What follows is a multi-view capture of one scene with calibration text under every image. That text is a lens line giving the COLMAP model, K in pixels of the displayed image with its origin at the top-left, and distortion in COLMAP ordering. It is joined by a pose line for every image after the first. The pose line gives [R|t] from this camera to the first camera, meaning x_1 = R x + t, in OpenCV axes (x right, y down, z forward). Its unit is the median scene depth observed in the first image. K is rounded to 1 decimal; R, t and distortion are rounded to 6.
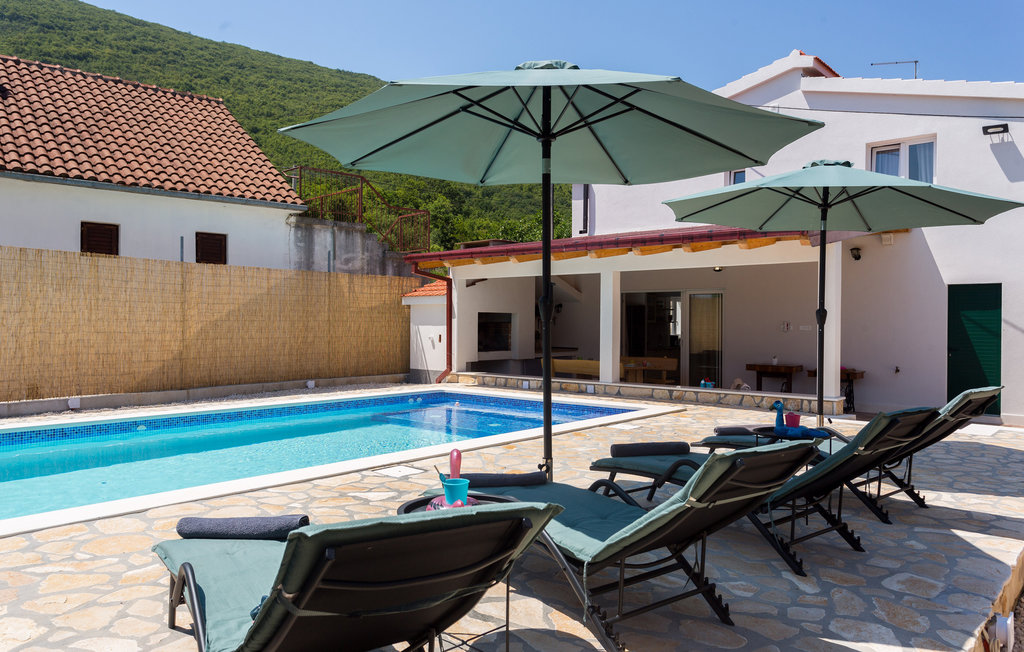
lens RADIAL K [[685.8, 0, 515.3], [0, 685.8, 330.5], [0, 0, 1]] dist [-0.000904, 0.000770]
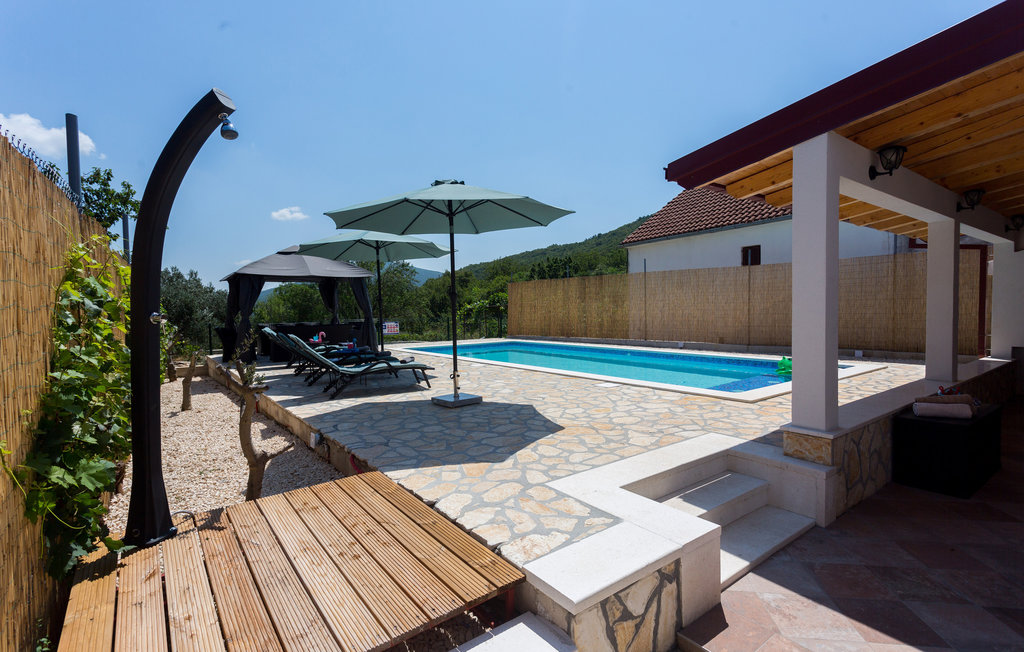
lens RADIAL K [[485.7, 0, 505.7], [0, 485.7, 321.6], [0, 0, 1]] dist [-0.002336, 0.000893]
pose [[-0.210231, 0.031096, -0.977157, 0.807686], [0.014271, 0.999485, 0.028736, -0.010933], [0.977548, -0.007904, -0.210567, 0.746759]]
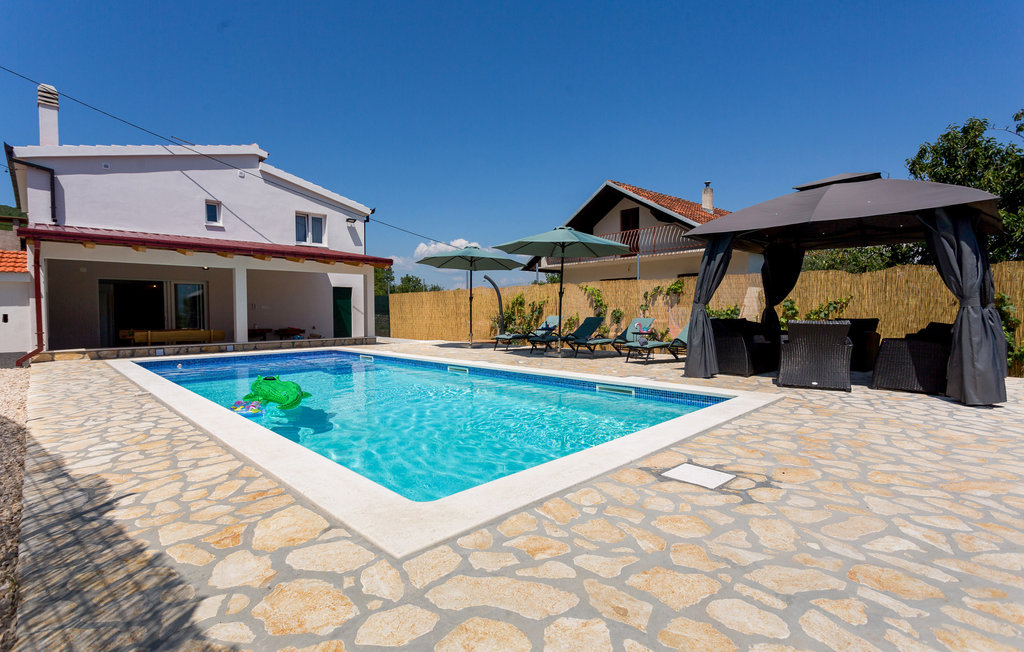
lens RADIAL K [[485.7, 0, 508.4], [0, 485.7, 322.5], [0, 0, 1]] dist [-0.002336, 0.000893]
pose [[0.097390, -0.031142, 0.994759, -0.960948], [0.014969, 0.999443, 0.029823, 0.010316], [-0.995134, 0.011986, 0.097802, 0.340685]]
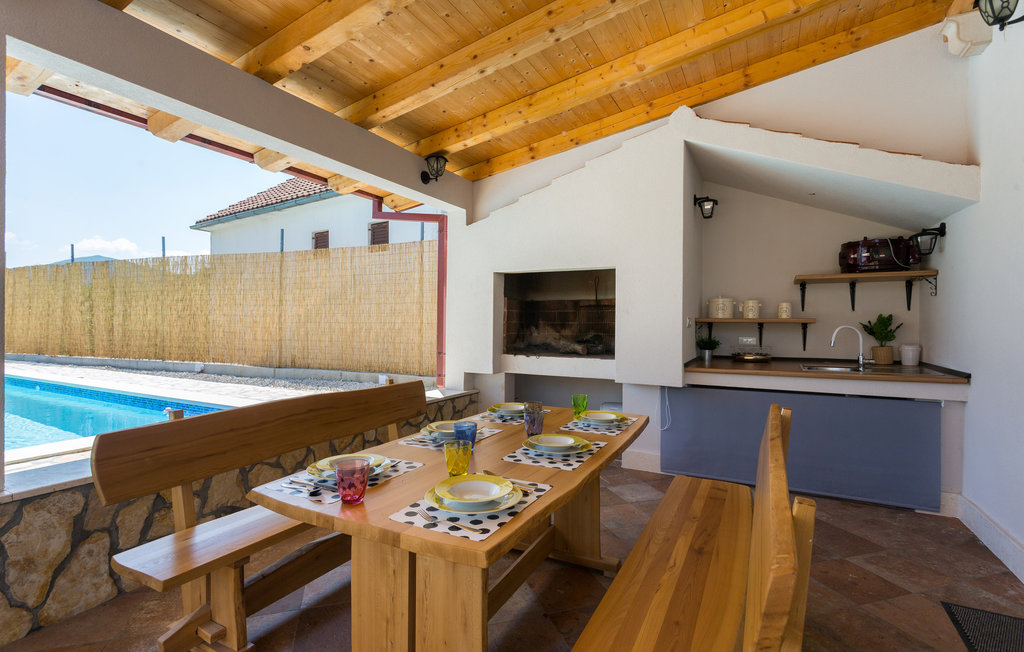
lens RADIAL K [[485.7, 0, 510.1], [0, 485.7, 317.4], [0, 0, 1]] dist [-0.002336, 0.000893]
pose [[0.231456, -0.009309, -0.972801, 0.388759], [-0.011231, 0.999862, -0.012240, 0.011542], [0.972780, 0.013759, 0.231320, 1.285847]]
